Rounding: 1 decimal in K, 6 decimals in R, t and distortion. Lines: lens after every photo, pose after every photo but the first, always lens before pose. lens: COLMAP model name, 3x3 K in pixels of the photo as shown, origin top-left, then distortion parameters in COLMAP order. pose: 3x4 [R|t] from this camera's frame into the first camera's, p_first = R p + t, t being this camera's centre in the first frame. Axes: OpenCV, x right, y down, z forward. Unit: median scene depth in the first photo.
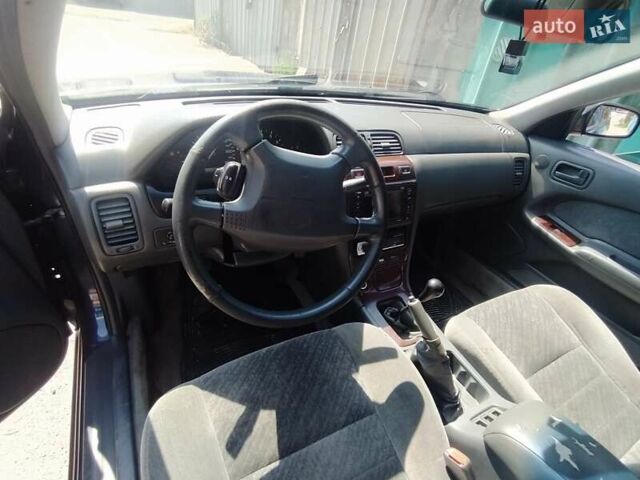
lens RADIAL K [[348.3, 0, 319.7], [0, 348.3, 249.9], [0, 0, 1]] dist [-0.001226, 0.002492]
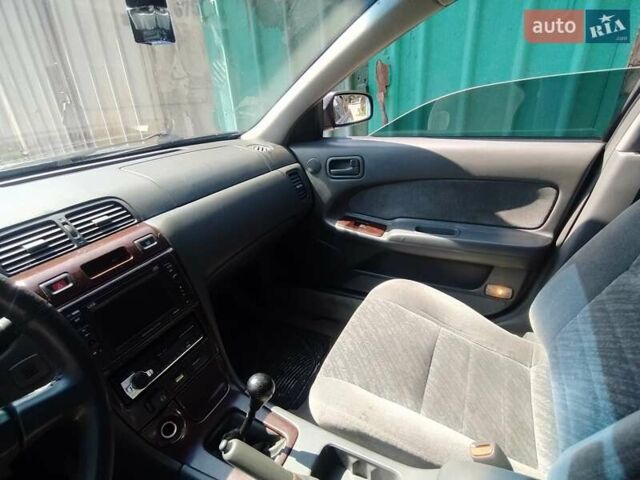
lens RADIAL K [[348.3, 0, 319.7], [0, 348.3, 249.9], [0, 0, 1]] dist [-0.001226, 0.002492]
pose [[0.801732, -0.424346, 0.420900, 0.185843], [0.473568, 0.880643, -0.014202, -0.041828], [-0.364636, 0.210712, 0.906996, 0.228311]]
